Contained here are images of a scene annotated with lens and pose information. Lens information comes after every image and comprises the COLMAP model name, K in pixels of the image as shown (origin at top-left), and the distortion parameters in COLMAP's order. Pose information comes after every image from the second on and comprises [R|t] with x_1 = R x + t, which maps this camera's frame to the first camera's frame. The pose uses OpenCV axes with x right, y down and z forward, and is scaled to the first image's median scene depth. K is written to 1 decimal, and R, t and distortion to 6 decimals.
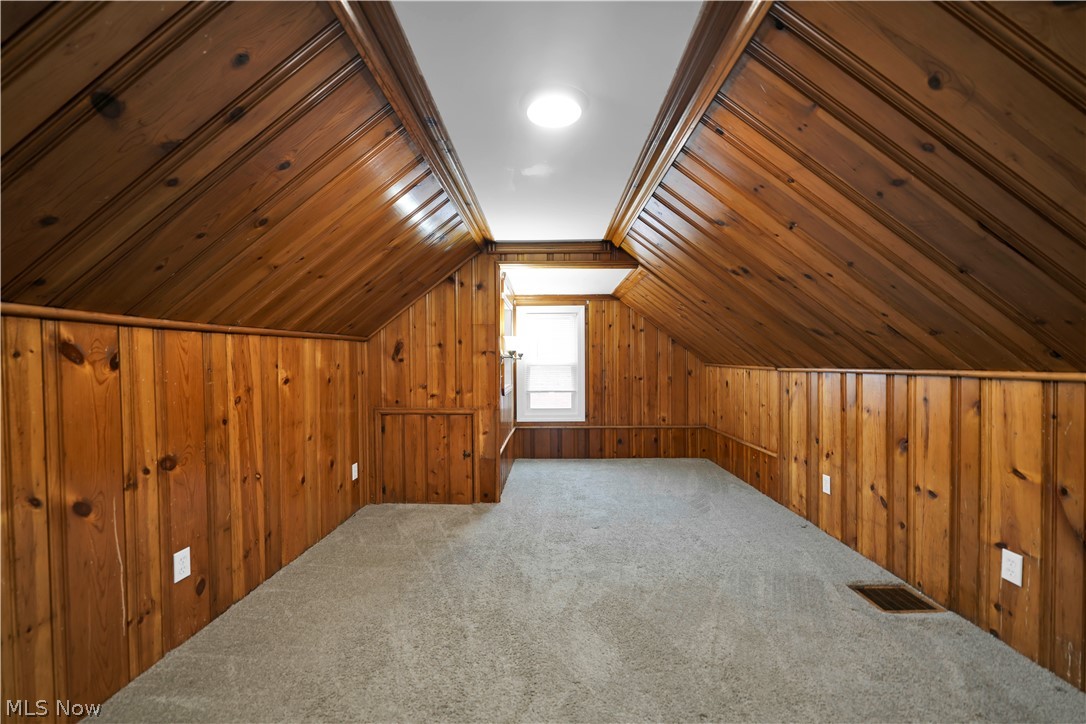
lens RADIAL K [[442.0, 0, 538.8], [0, 442.0, 362.6], [0, 0, 1]] dist [0.000442, 0.001168]
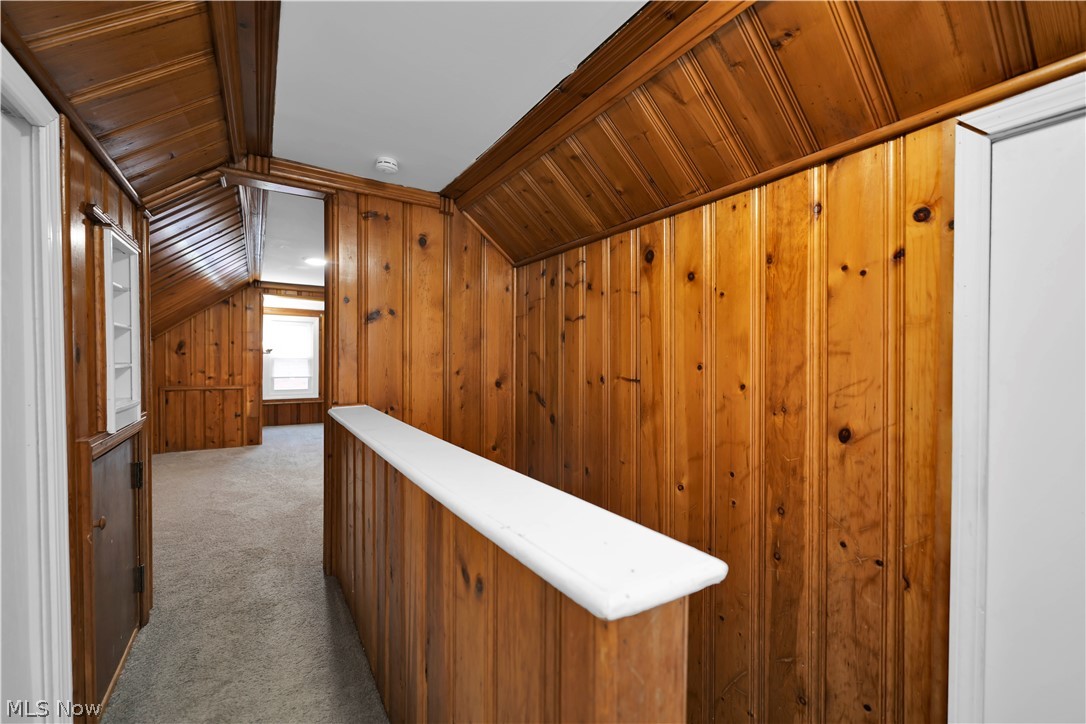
lens RADIAL K [[442.0, 0, 541.9], [0, 442.0, 362.0], [0, 0, 1]] dist [0.000442, 0.001168]
pose [[0.827592, 0.007727, 0.561277, -0.162217], [-0.013010, 0.999901, 0.005417, -0.001669], [-0.561180, -0.011786, 0.827610, -0.950522]]
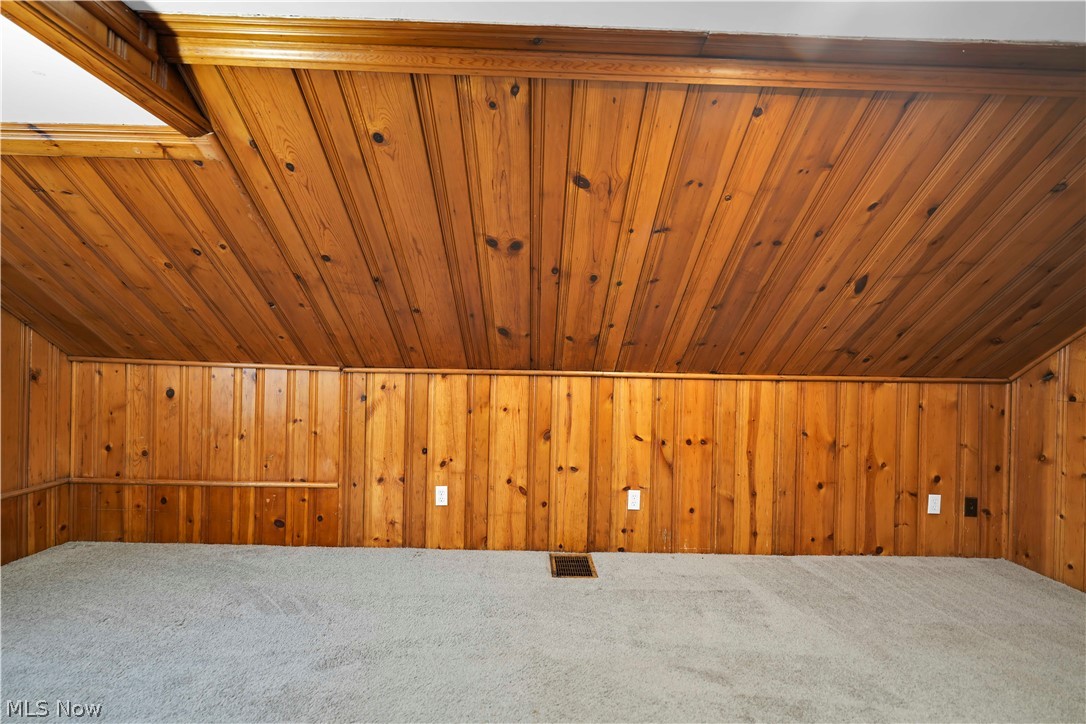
lens RADIAL K [[442.0, 0, 542.8], [0, 442.0, 364.2], [0, 0, 1]] dist [0.000442, 0.001168]
pose [[-0.035230, 0.005118, 0.999366, -0.267843], [-0.020360, 0.999776, -0.005838, 0.004276], [-0.999172, -0.020553, -0.035118, 0.816677]]
